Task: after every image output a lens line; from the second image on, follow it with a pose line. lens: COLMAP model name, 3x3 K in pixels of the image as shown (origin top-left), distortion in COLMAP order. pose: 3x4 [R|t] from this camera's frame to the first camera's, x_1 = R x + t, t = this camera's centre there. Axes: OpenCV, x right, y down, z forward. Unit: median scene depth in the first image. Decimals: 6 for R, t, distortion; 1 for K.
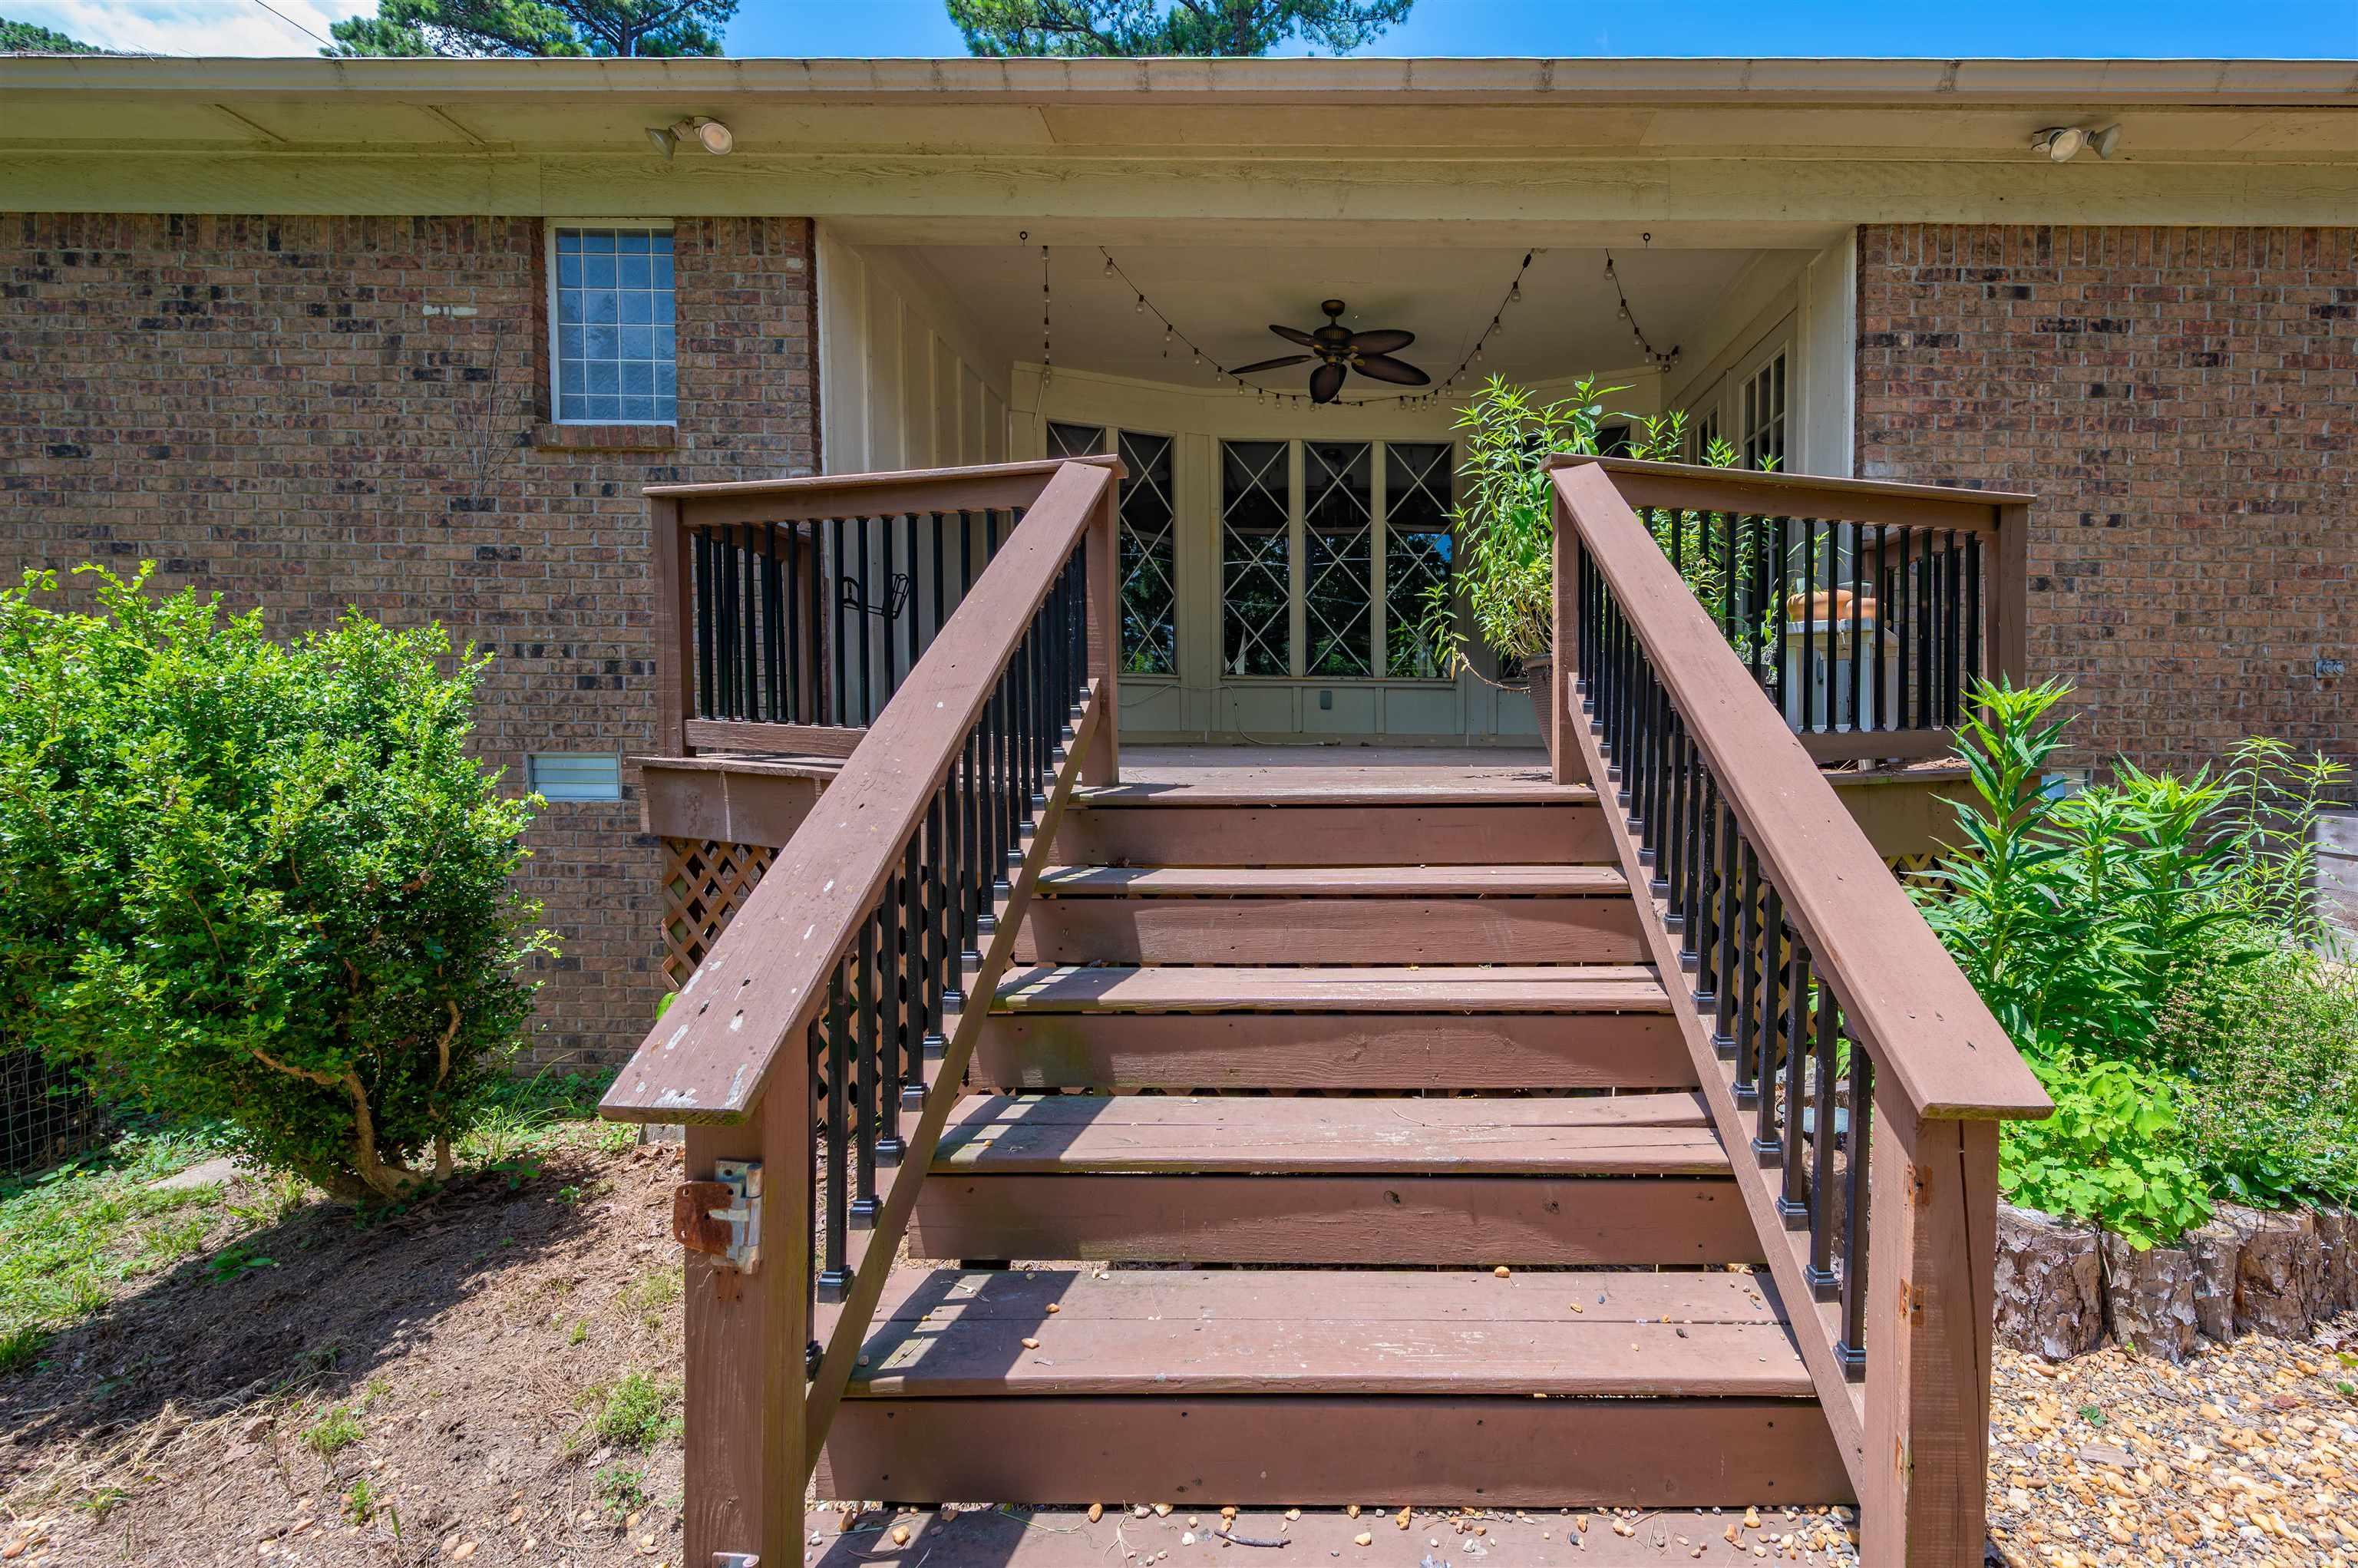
lens RADIAL K [[959.5, 0, 1179.0], [0, 959.5, 784.0], [0, 0, 1]] dist [-0.001813, 0.000457]
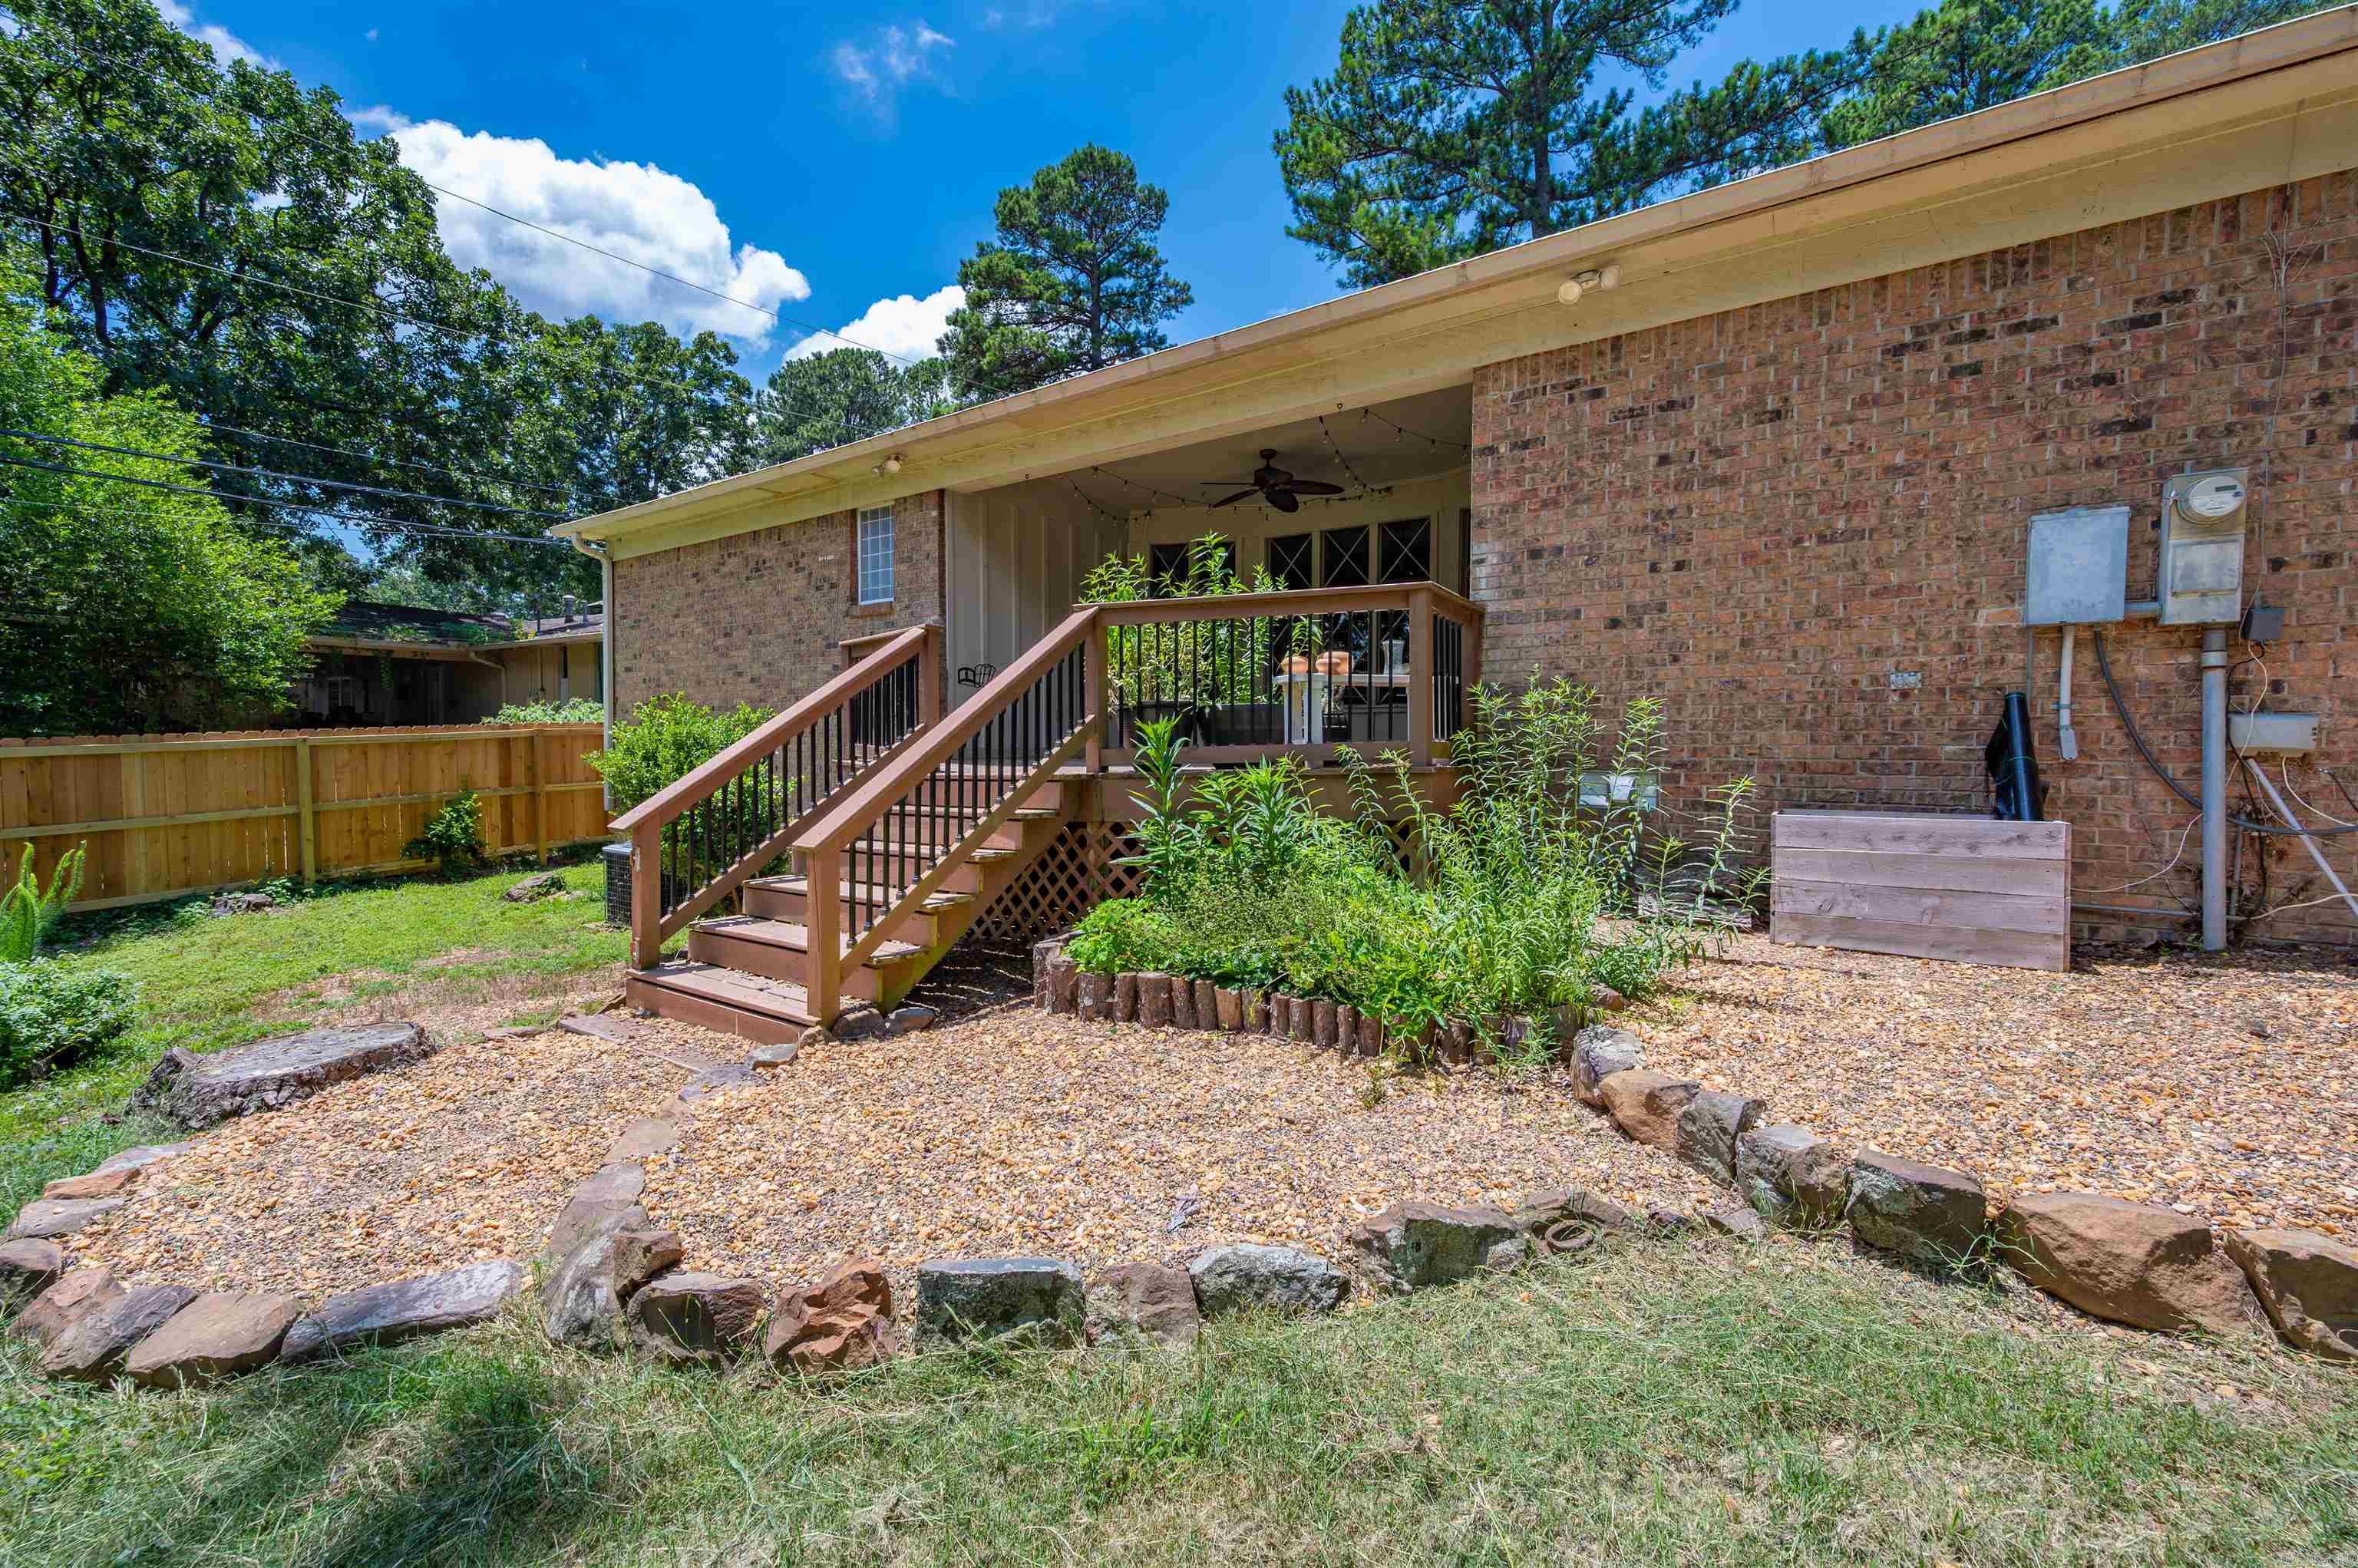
lens RADIAL K [[927.9, 0, 1178.4], [0, 927.9, 780.8], [0, 0, 1]] dist [-0.000446, 0.000071]
pose [[0.831132, 0.012022, -0.555945, 1.104194], [-0.016006, 0.999869, -0.002306, 0.007099], [0.555845, 0.010815, 0.831216, -0.311403]]
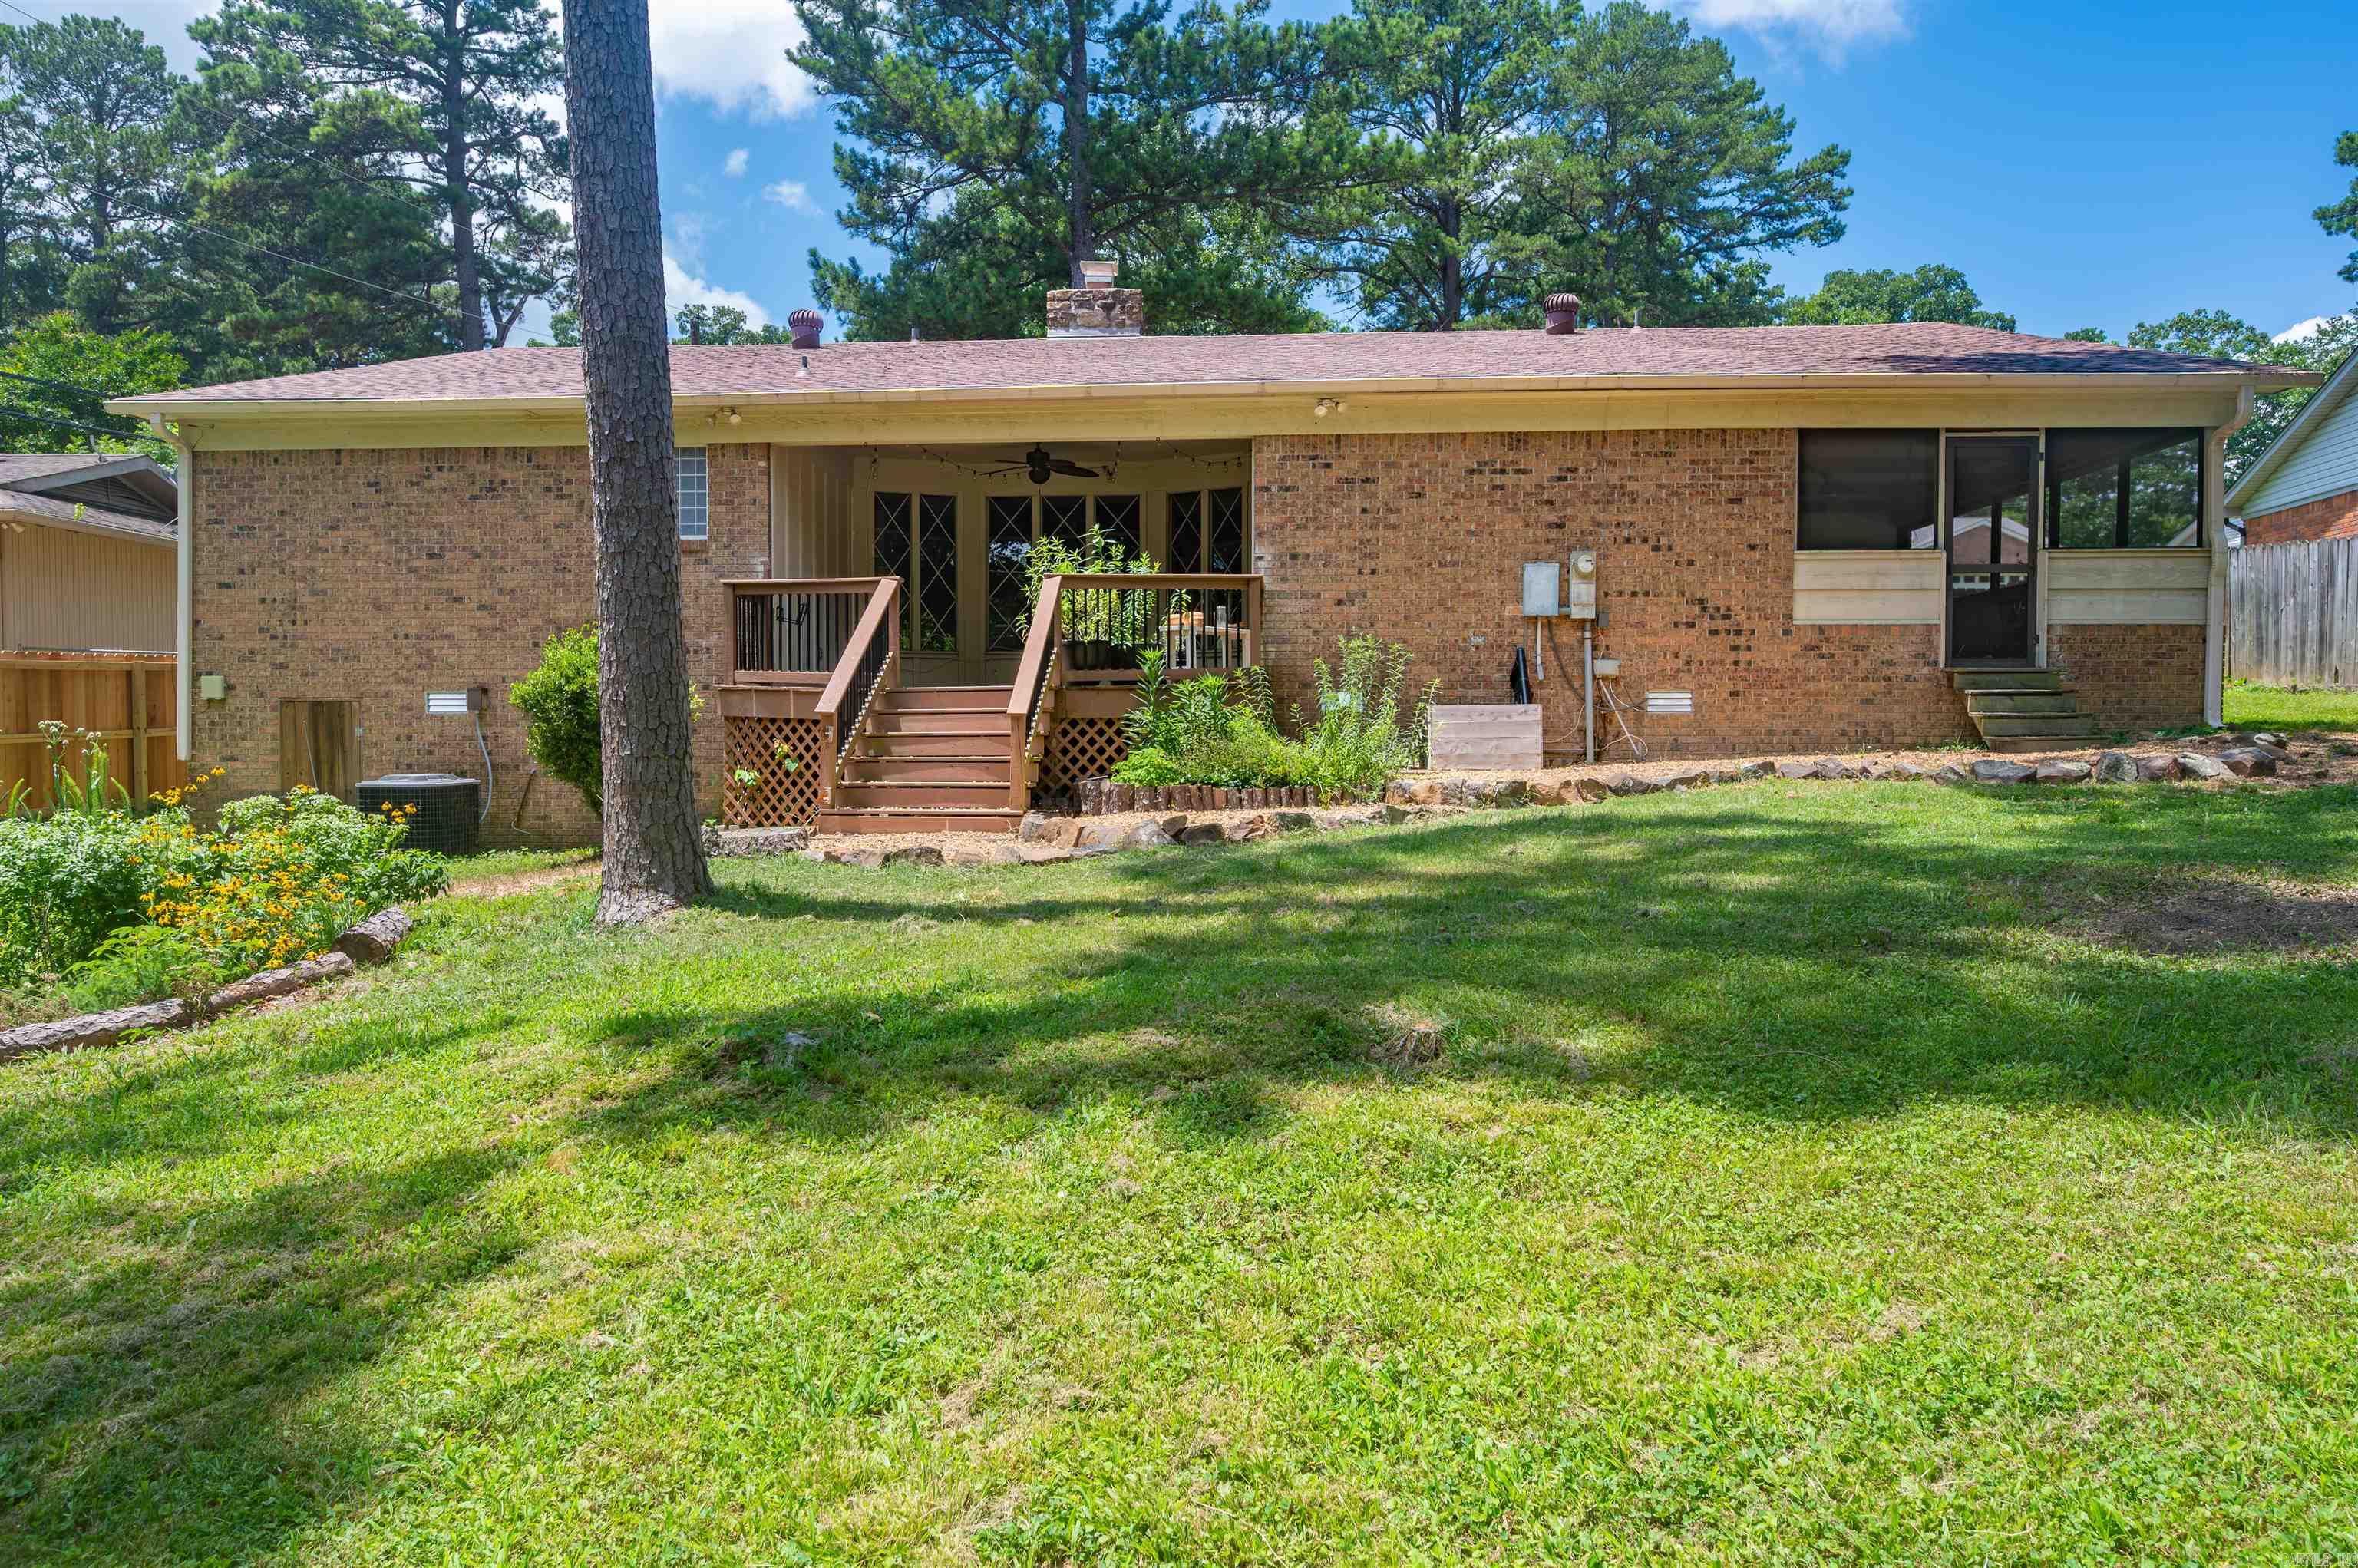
lens RADIAL K [[1463.8, 0, 1173.9], [0, 1463.8, 773.2], [0, 0, 1]] dist [-0.005767, 0.003486]
pose [[0.997492, -0.007881, -0.070343, 0.760846], [0.006793, 0.999854, -0.015691, 0.216007], [0.070457, 0.015174, 0.997399, -2.240492]]
